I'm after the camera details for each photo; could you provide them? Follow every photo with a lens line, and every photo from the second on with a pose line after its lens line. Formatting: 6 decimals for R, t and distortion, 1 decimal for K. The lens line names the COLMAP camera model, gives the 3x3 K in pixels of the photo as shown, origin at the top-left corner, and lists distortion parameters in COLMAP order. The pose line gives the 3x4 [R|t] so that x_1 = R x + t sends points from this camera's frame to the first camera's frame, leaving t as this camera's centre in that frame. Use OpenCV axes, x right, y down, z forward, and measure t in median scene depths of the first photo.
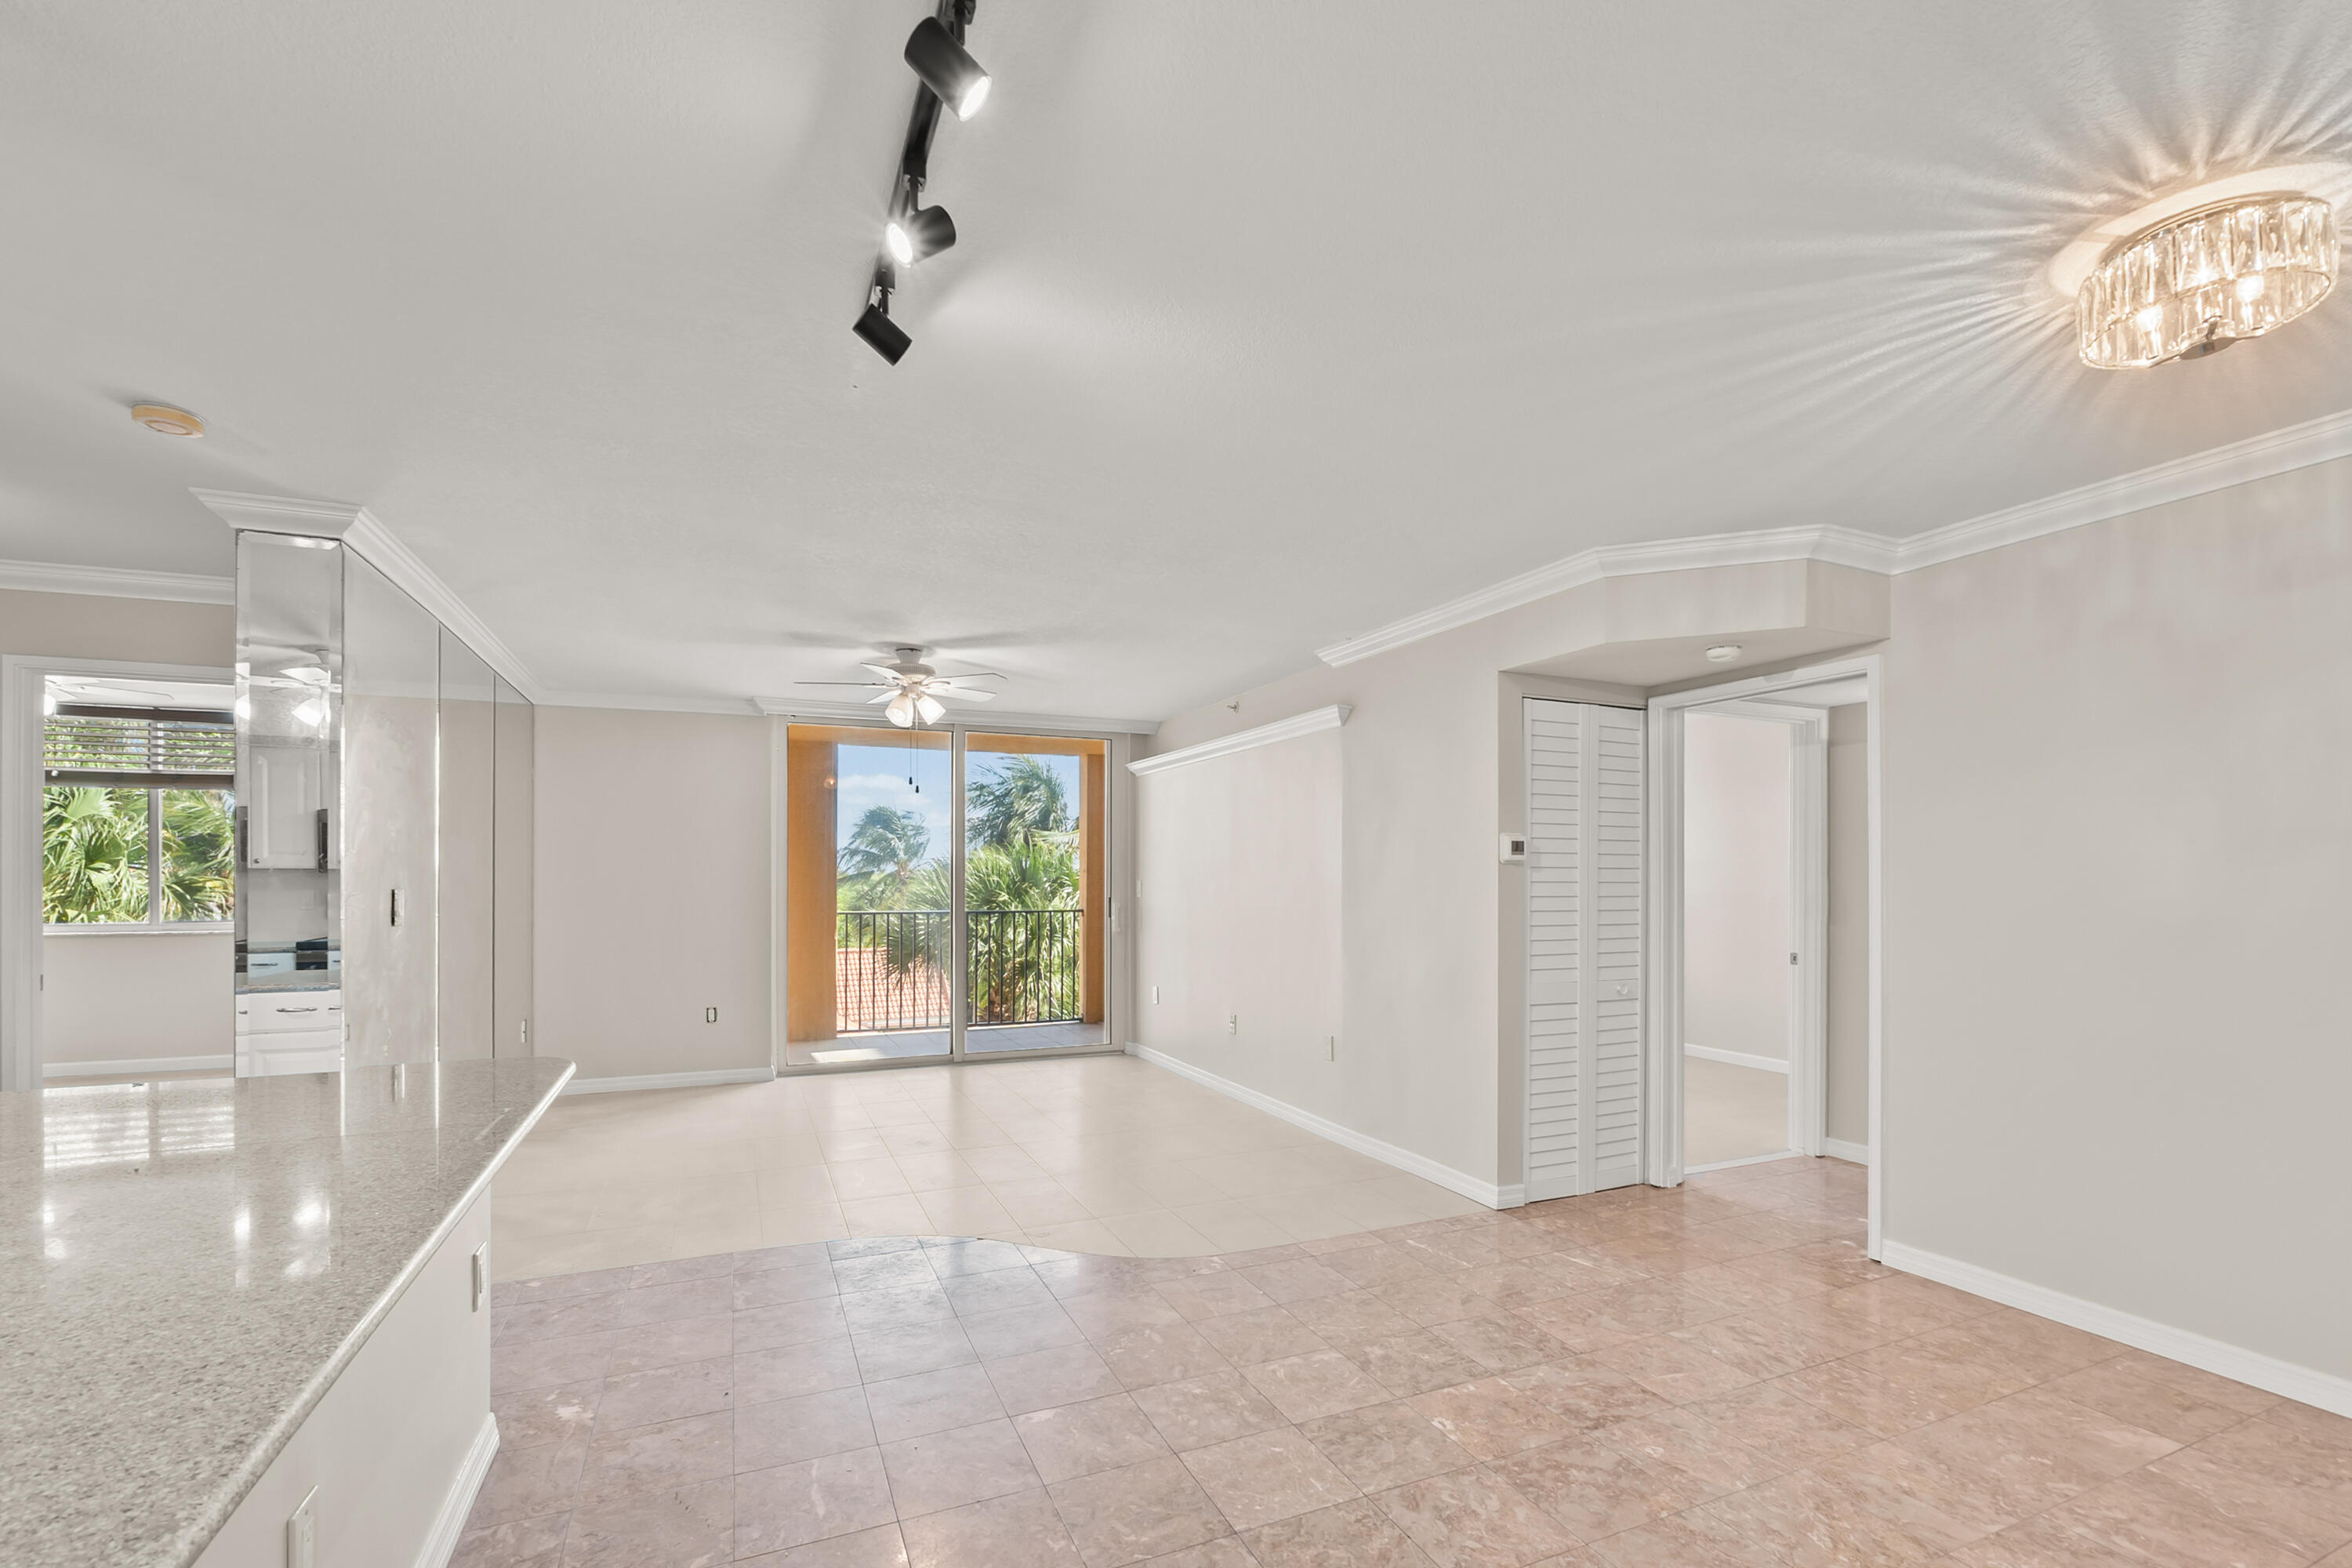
lens RADIAL K [[1020.8, 0, 1173.9], [0, 1020.8, 873.5], [0, 0, 1]] dist [-0.008042, 0.000193]
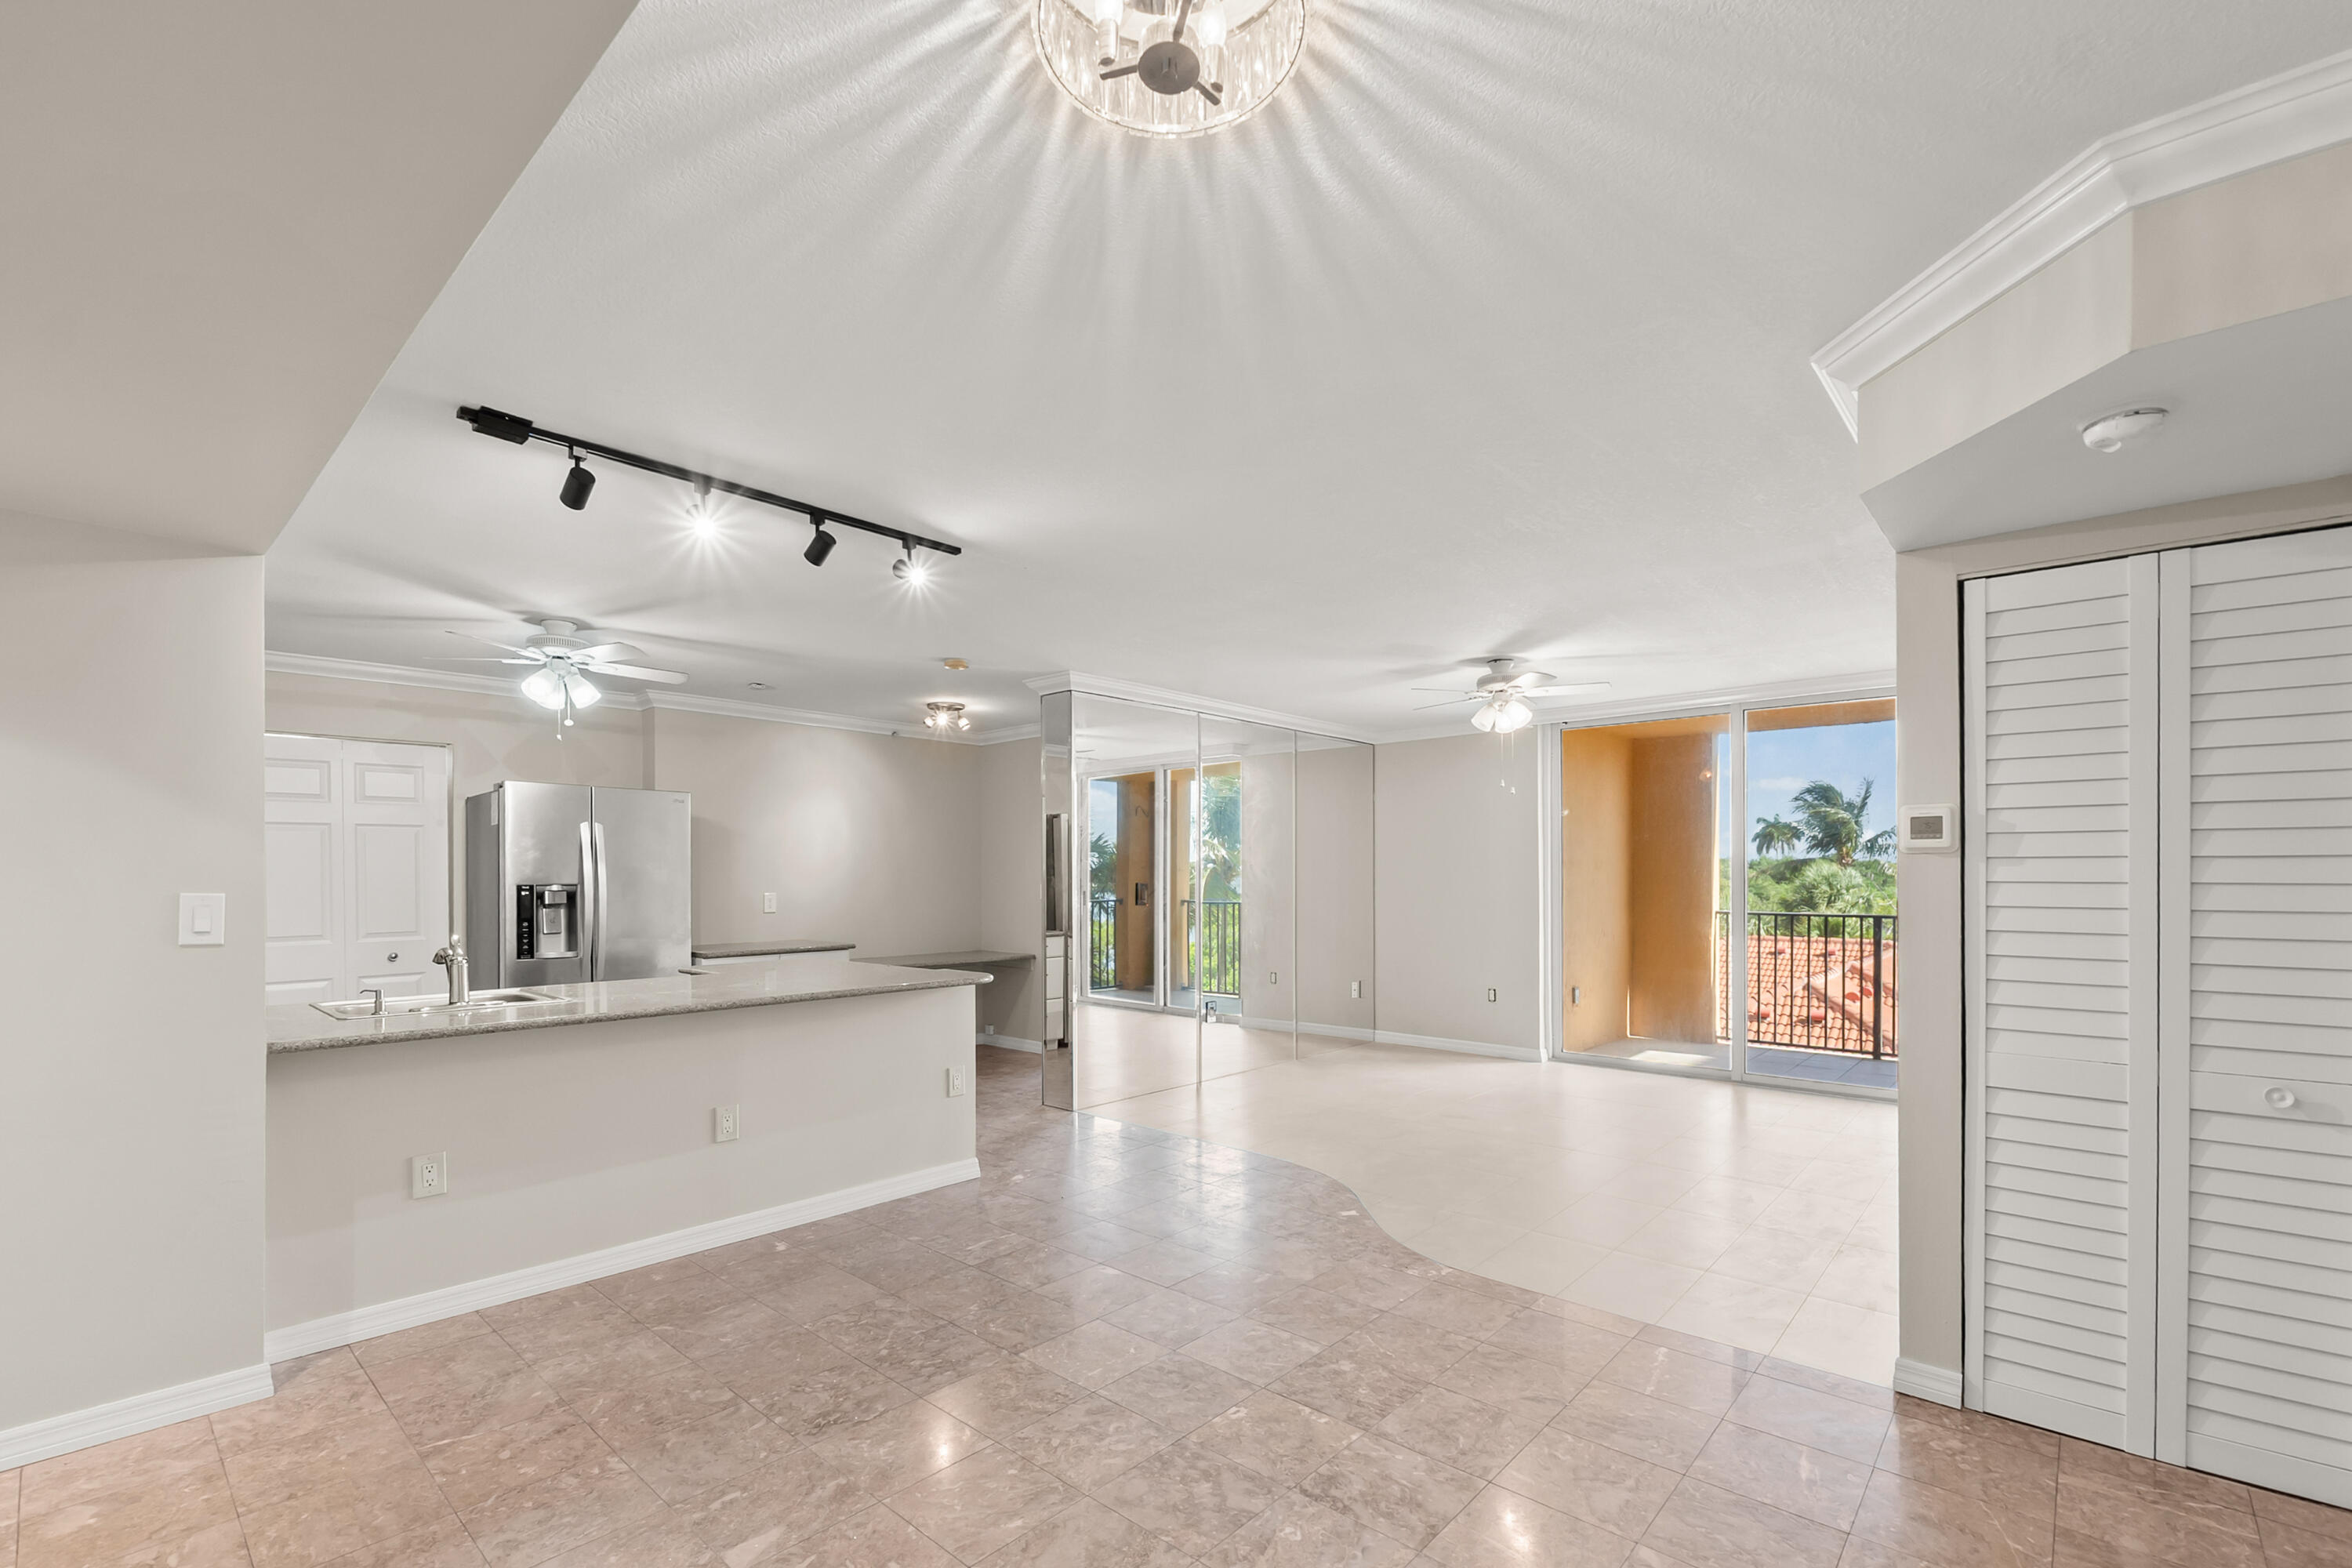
lens RADIAL K [[1020.8, 0, 1173.9], [0, 1020.8, 873.5], [0, 0, 1]] dist [-0.008042, 0.000193]
pose [[0.411843, -0.003946, -0.911246, 0.877397], [0.006054, 0.999980, -0.001594, 0.001715], [0.911235, -0.004860, 0.411859, 0.394010]]
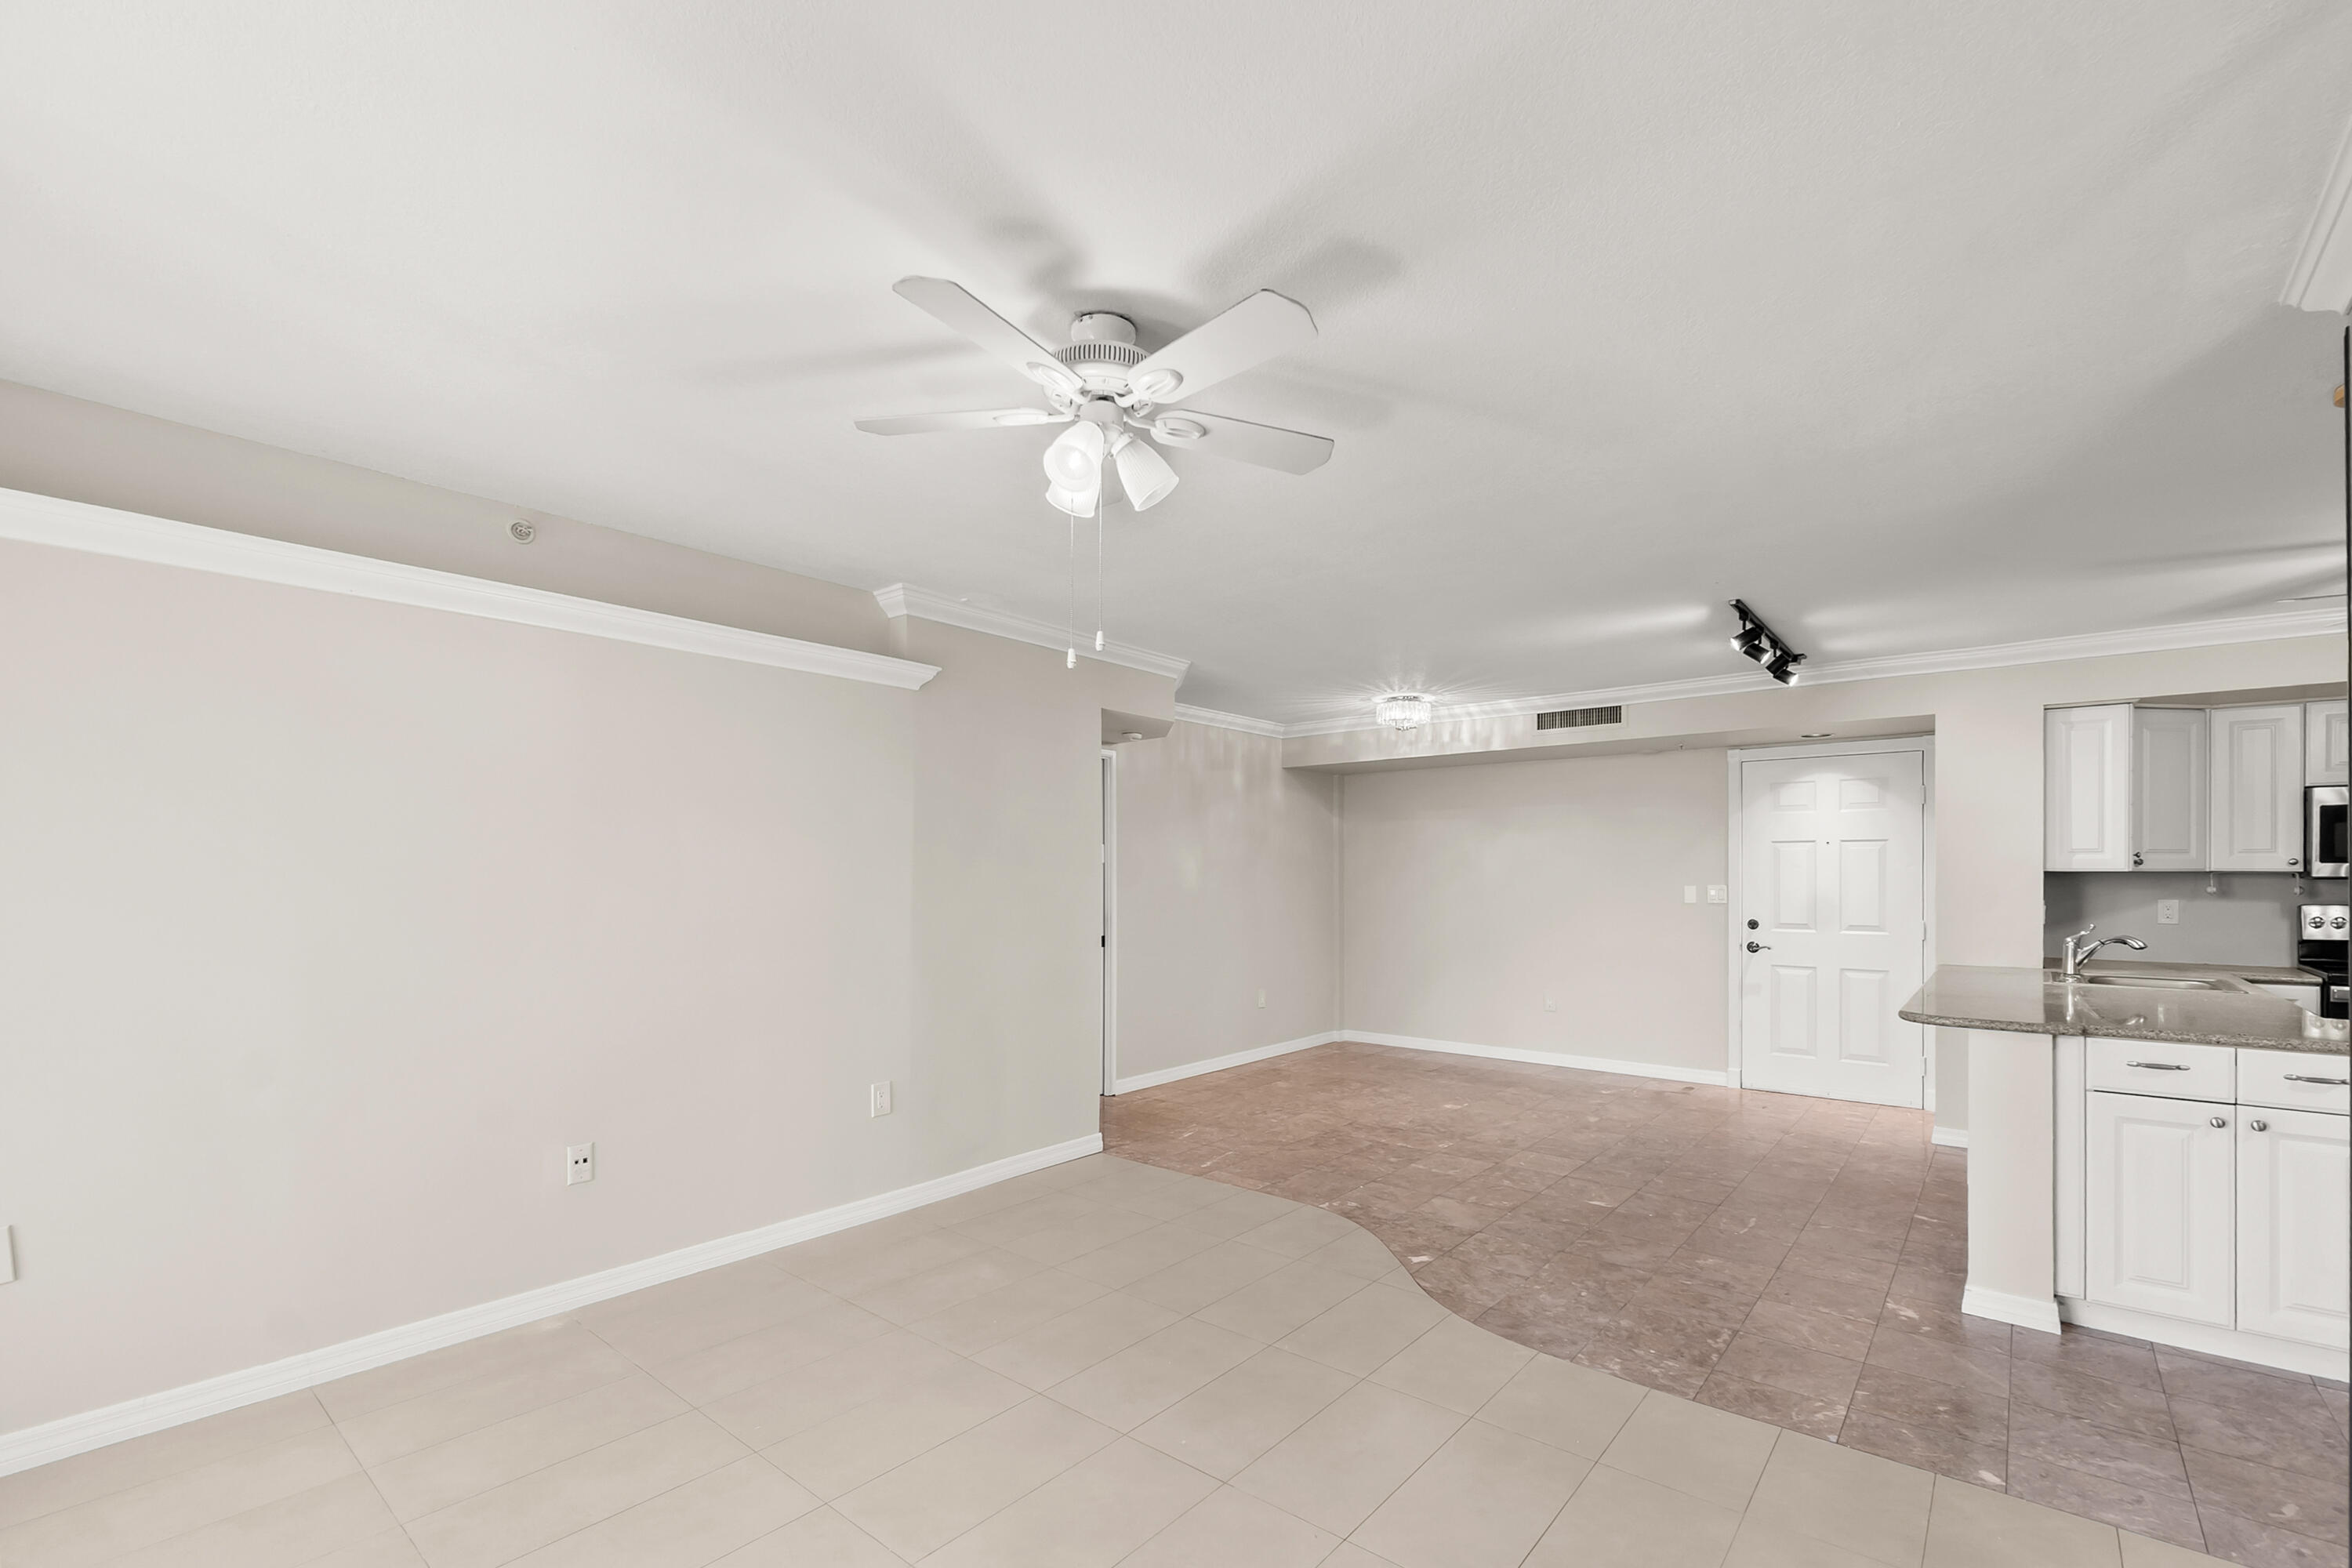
lens RADIAL K [[1020.8, 0, 1173.9], [0, 1020.8, 873.5], [0, 0, 1]] dist [-0.008042, 0.000193]
pose [[-0.446607, 0.001827, 0.894728, -0.996112], [-0.004887, 0.999978, -0.004482, 0.004015], [-0.894717, -0.006374, -0.446588, 1.801395]]
